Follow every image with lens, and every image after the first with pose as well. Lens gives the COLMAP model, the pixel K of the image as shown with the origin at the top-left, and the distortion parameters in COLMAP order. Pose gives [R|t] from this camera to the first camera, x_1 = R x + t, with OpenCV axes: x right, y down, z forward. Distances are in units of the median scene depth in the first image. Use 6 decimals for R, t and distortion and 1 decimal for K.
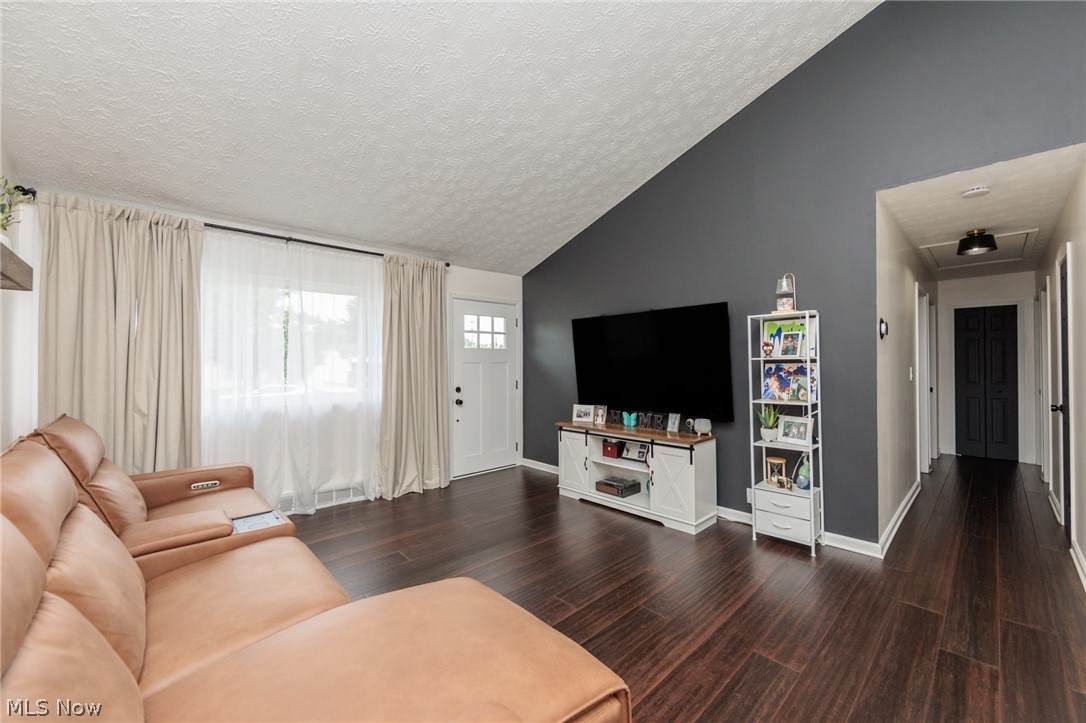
lens RADIAL K [[425.3, 0, 548.5], [0, 425.3, 358.8], [0, 0, 1]] dist [-0.003691, 0.000465]
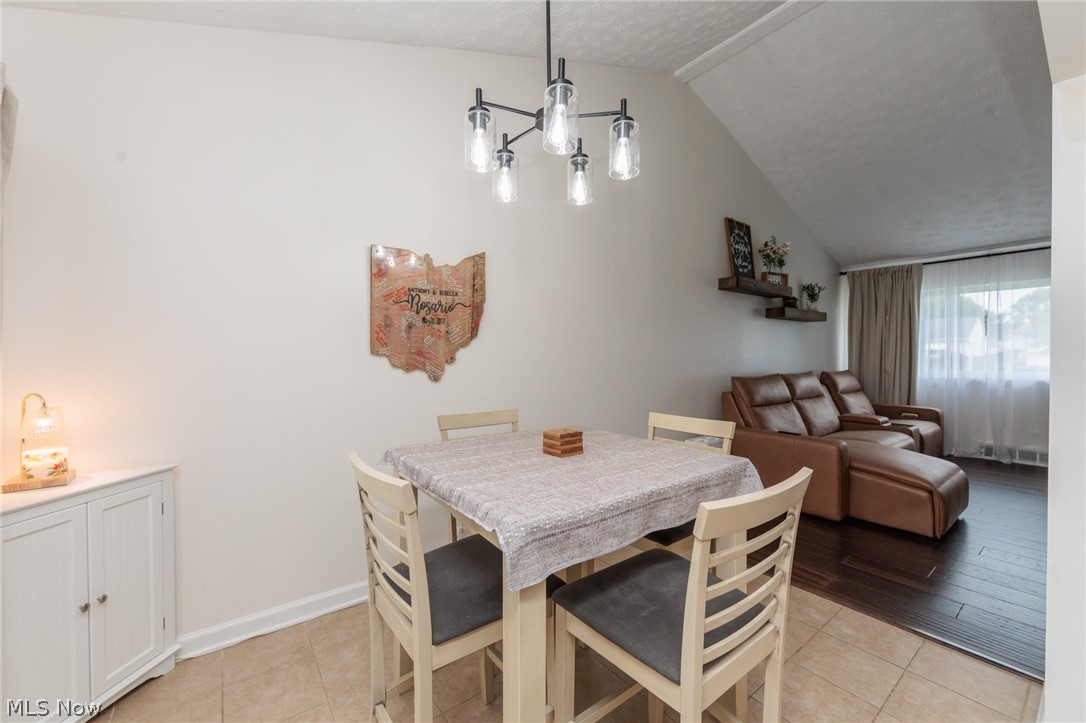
lens RADIAL K [[425.3, 0, 544.8], [0, 425.3, 362.9], [0, 0, 1]] dist [-0.003691, 0.000465]
pose [[-0.107663, 0.017270, -0.994037, 0.775600], [0.011372, 0.999805, 0.016139, 0.020630], [0.994122, -0.009567, -0.107839, -0.230794]]
